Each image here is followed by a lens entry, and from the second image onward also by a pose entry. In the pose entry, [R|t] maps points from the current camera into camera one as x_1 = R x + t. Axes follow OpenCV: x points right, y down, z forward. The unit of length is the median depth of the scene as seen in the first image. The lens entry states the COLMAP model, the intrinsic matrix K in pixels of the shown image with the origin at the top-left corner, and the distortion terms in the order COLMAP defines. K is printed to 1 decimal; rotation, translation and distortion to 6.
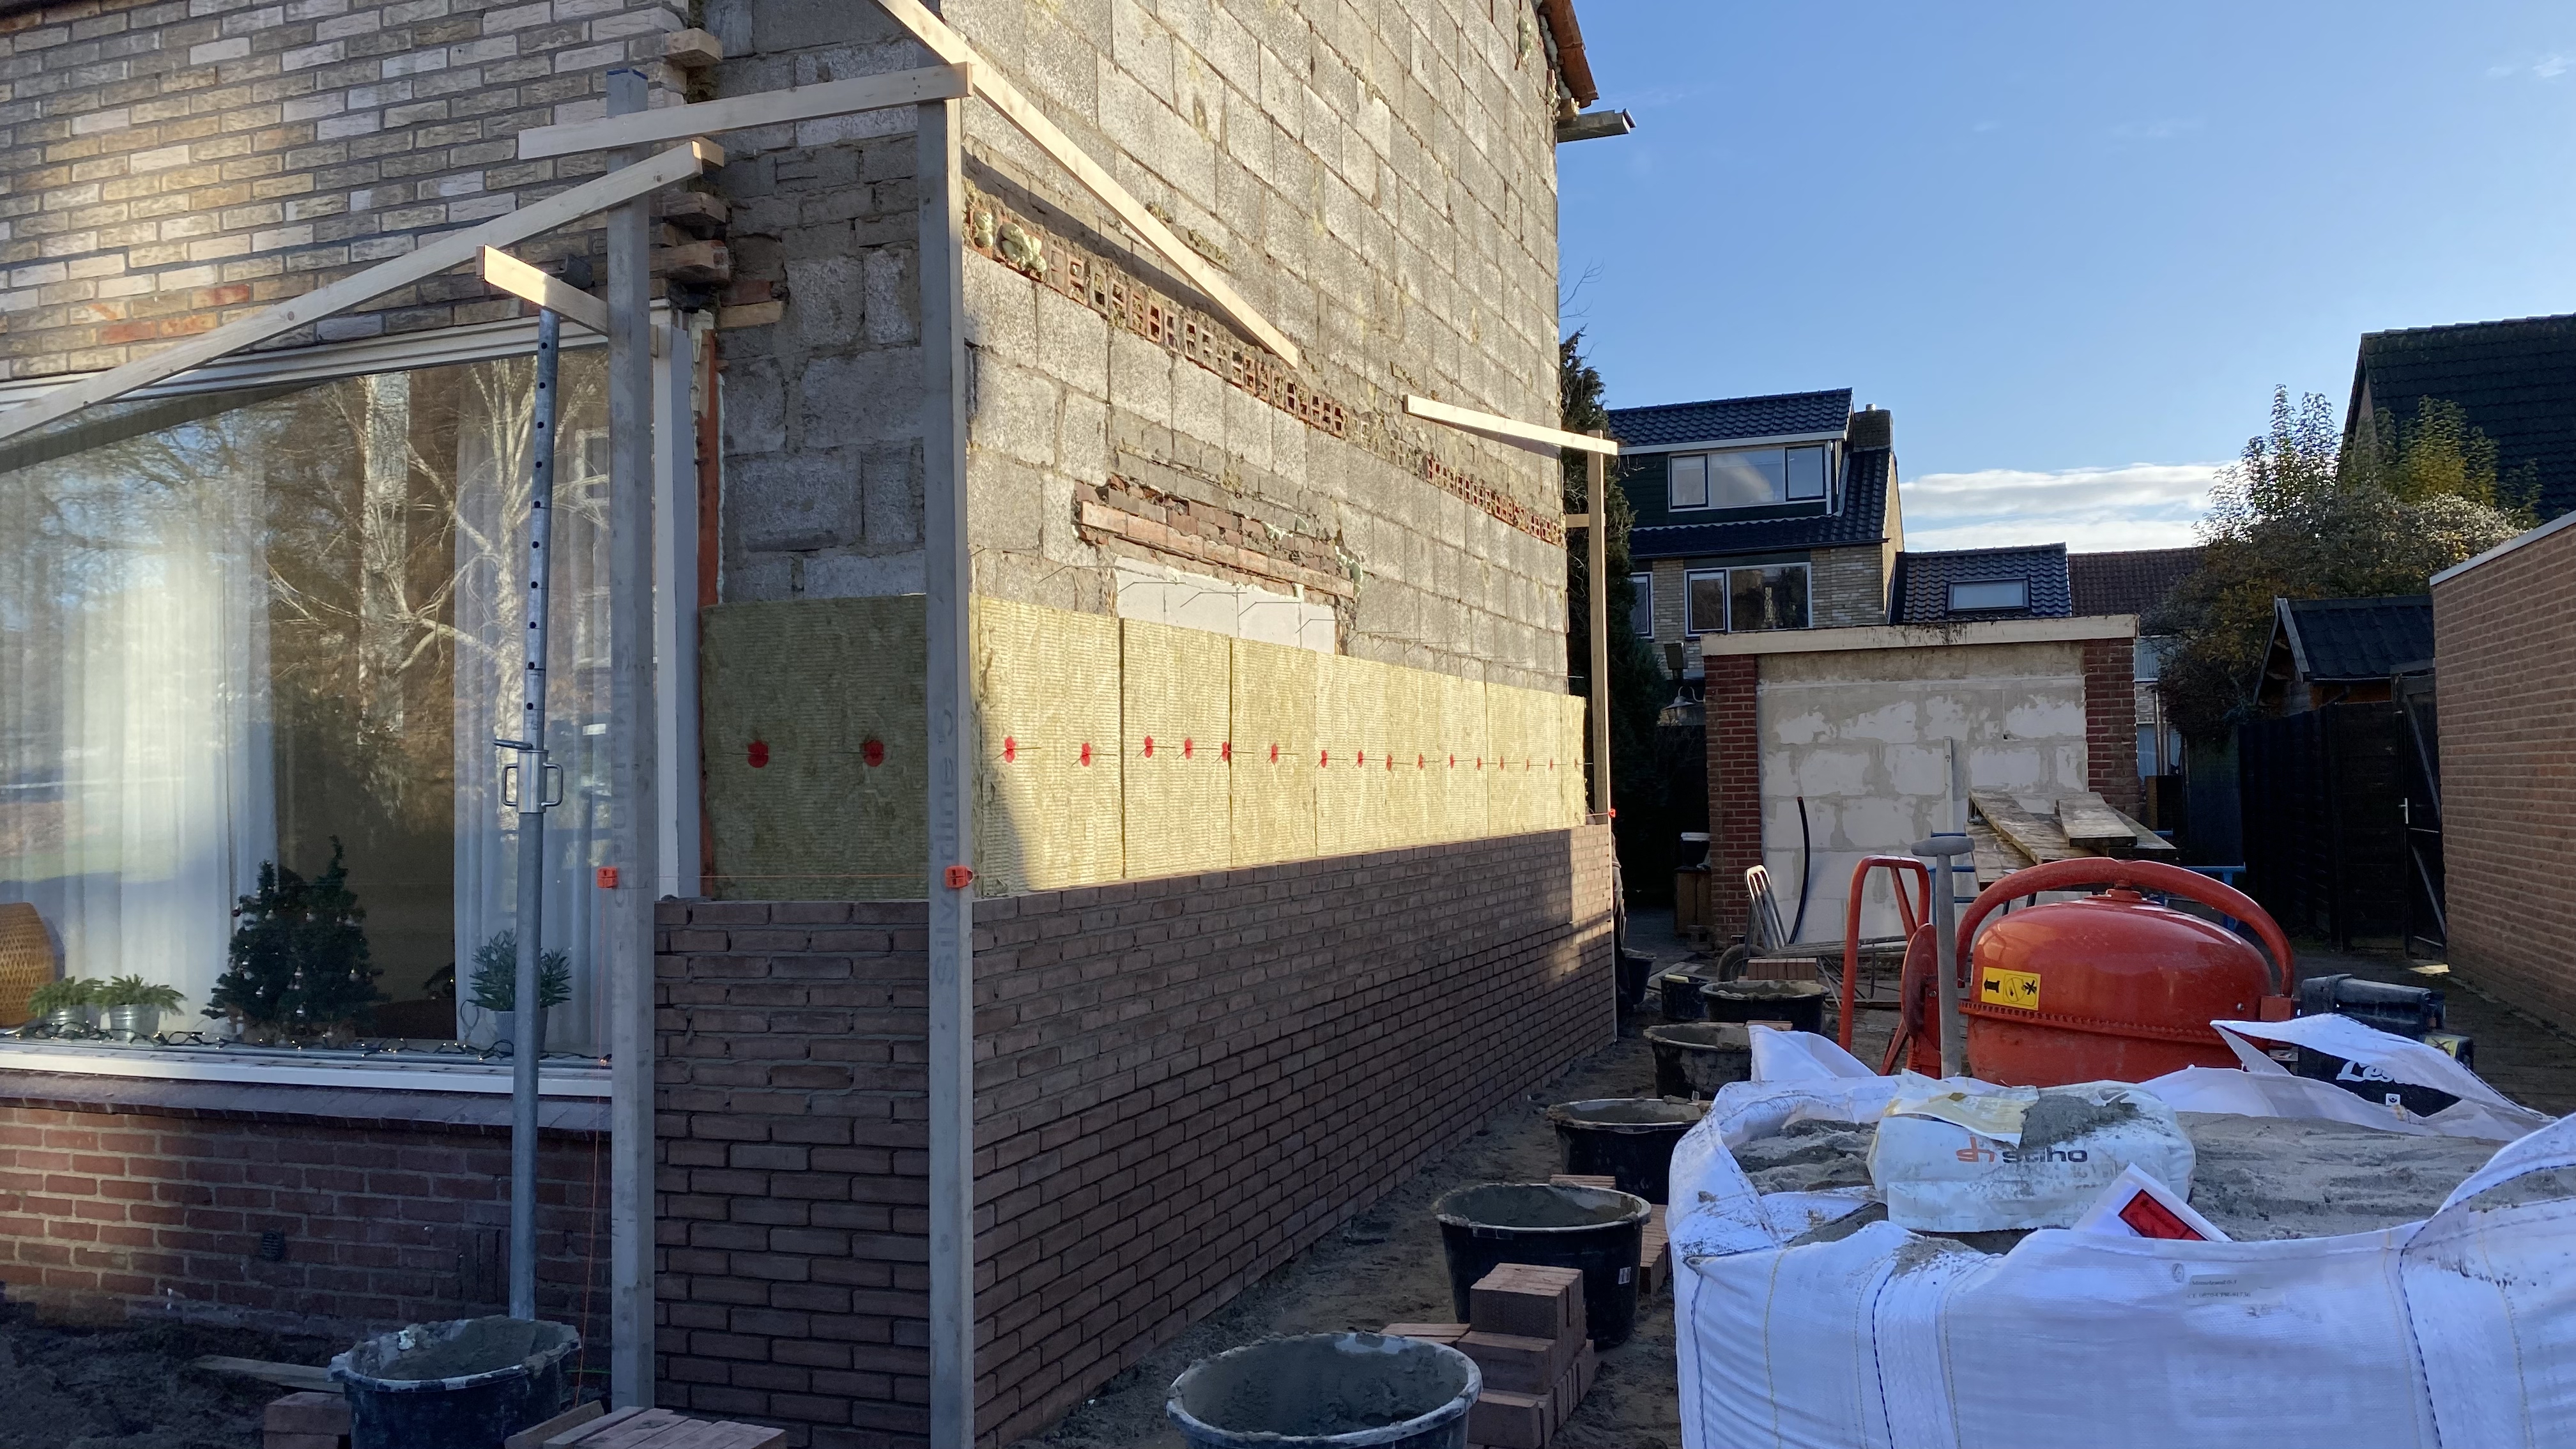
lens RADIAL K [[1984.6, 0, 1284.1], [0, 1984.6, 716.5], [0, 0, 1]] dist [0.023114, -0.008492]
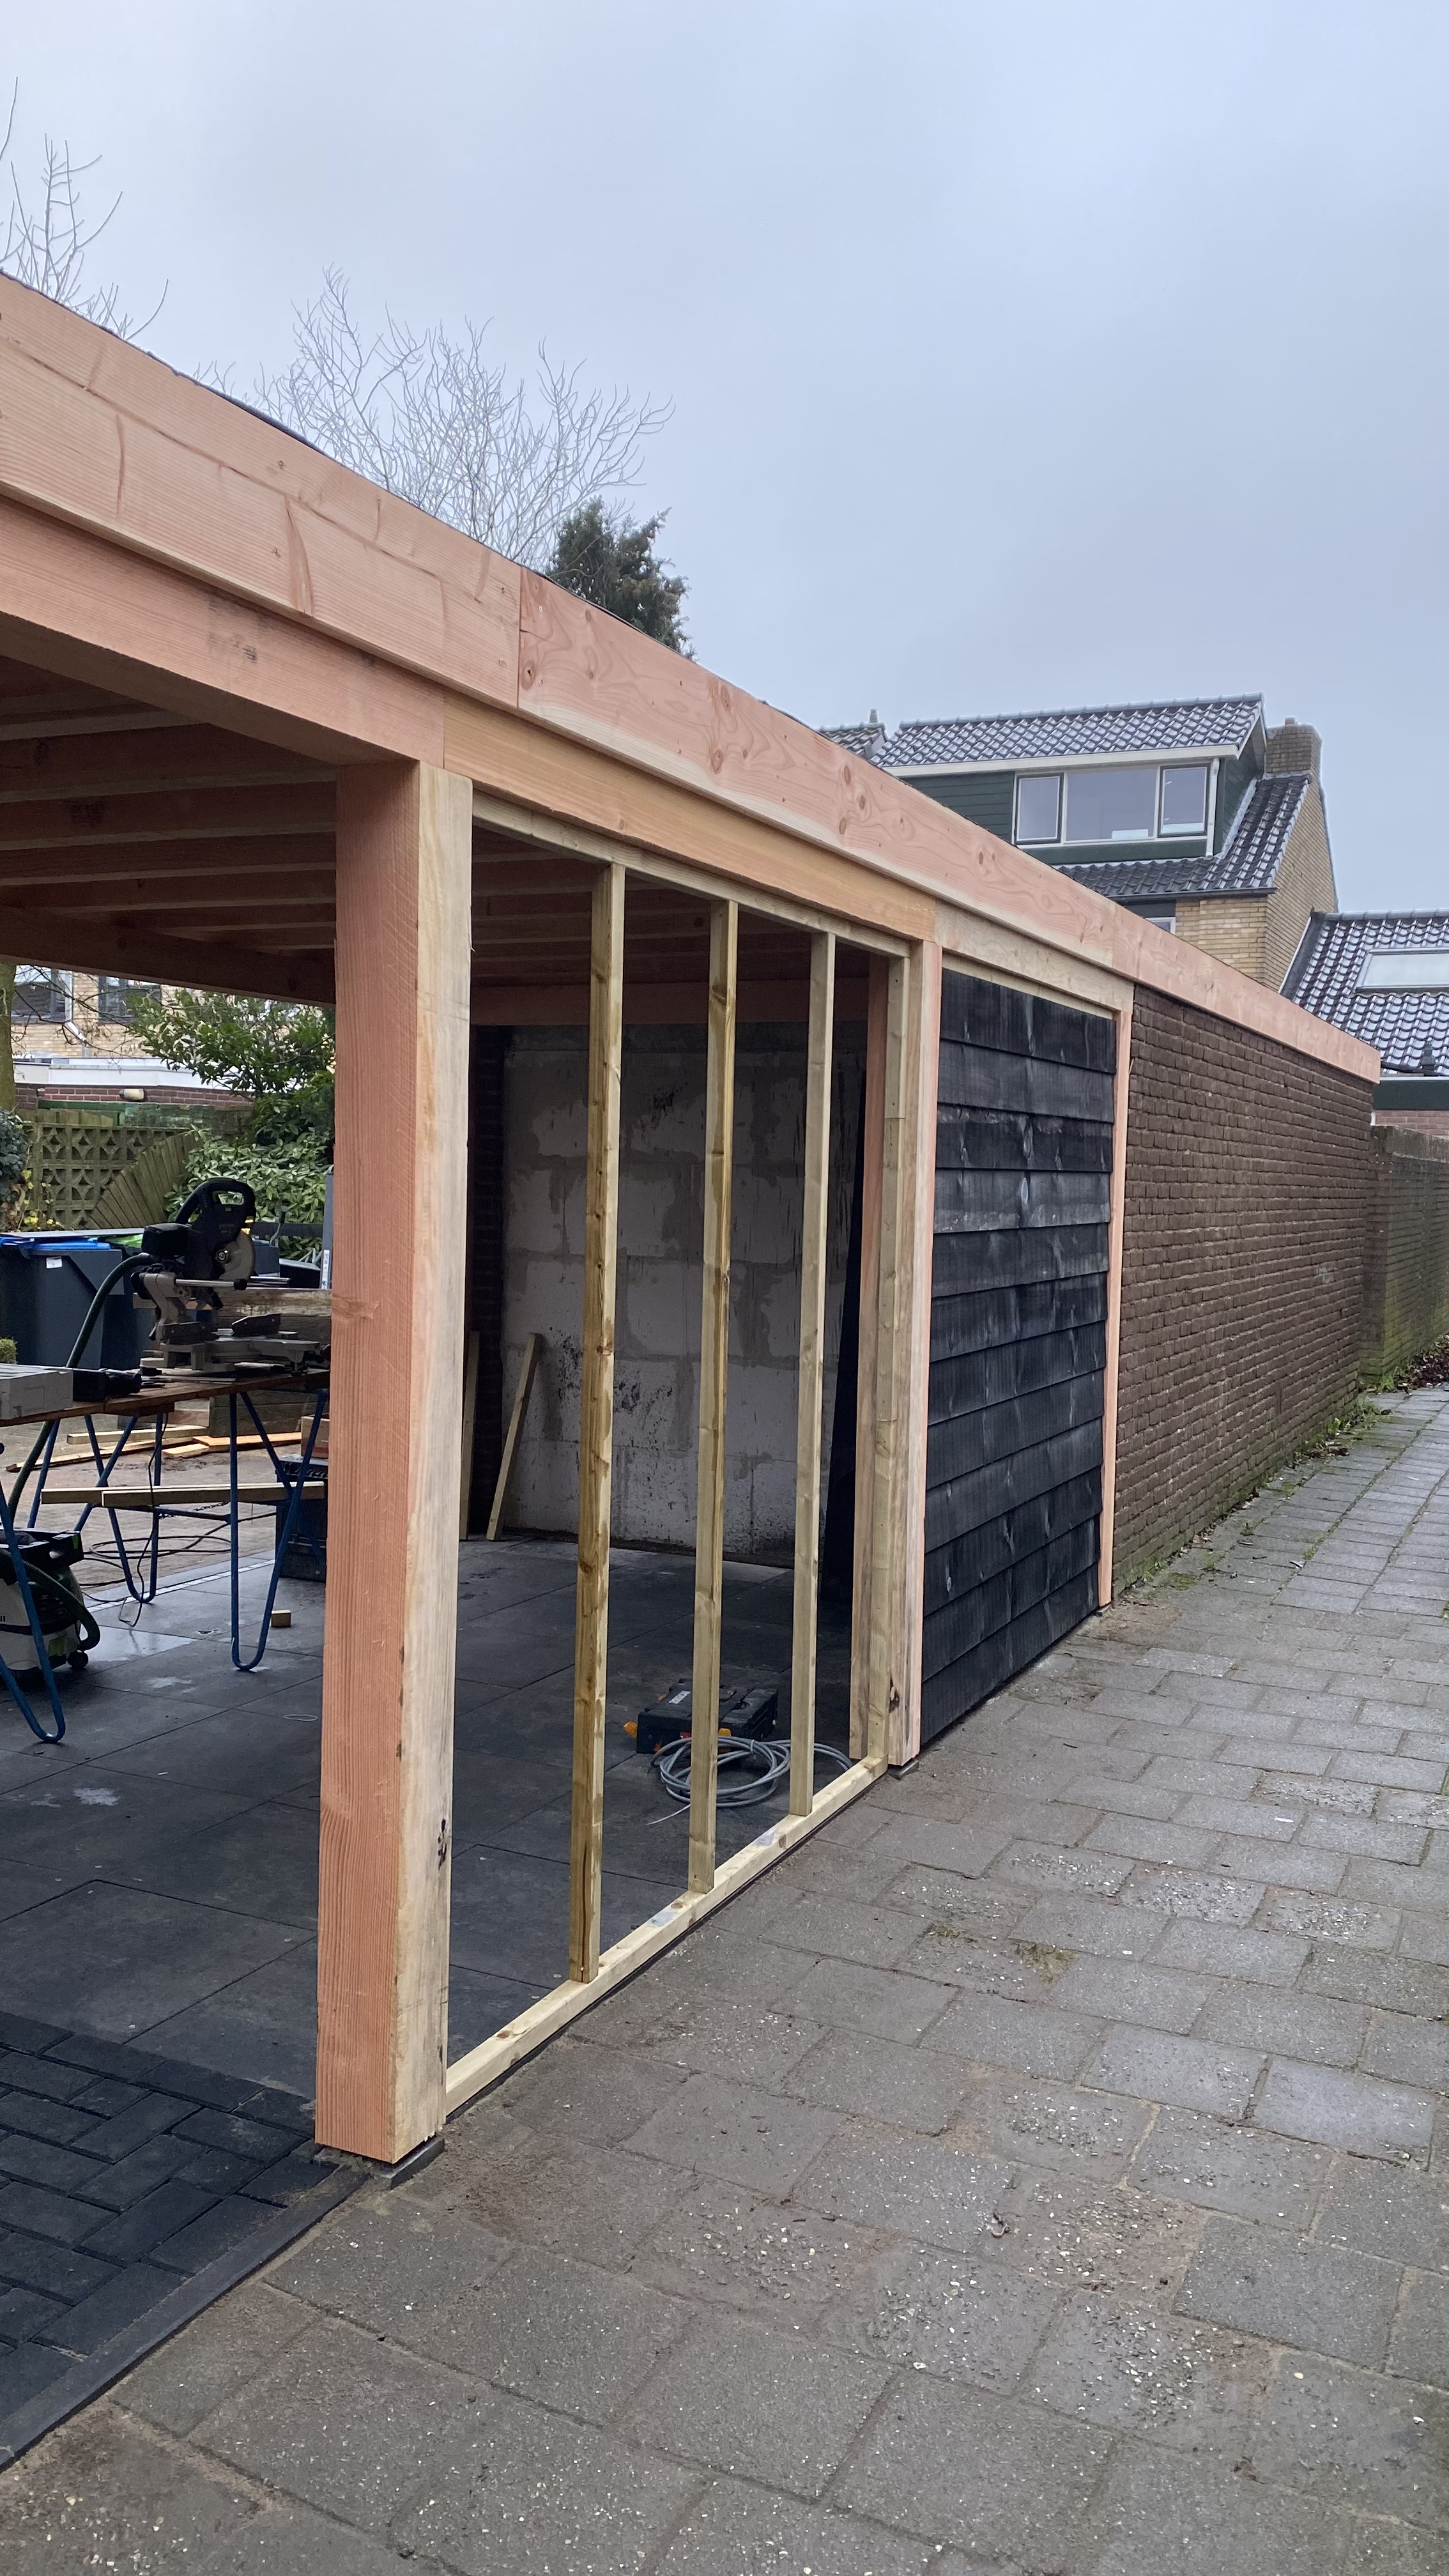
lens RADIAL K [[1944.9, 0, 736.0], [0, 1944.9, 1277.2], [0, 0, 1]] dist [0.035988, -0.001009]
pose [[0.995969, 0.046881, -0.076466, 0.942211], [-0.039682, 0.994866, 0.093098, -0.012520], [0.080438, -0.089689, 0.992716, 1.291506]]
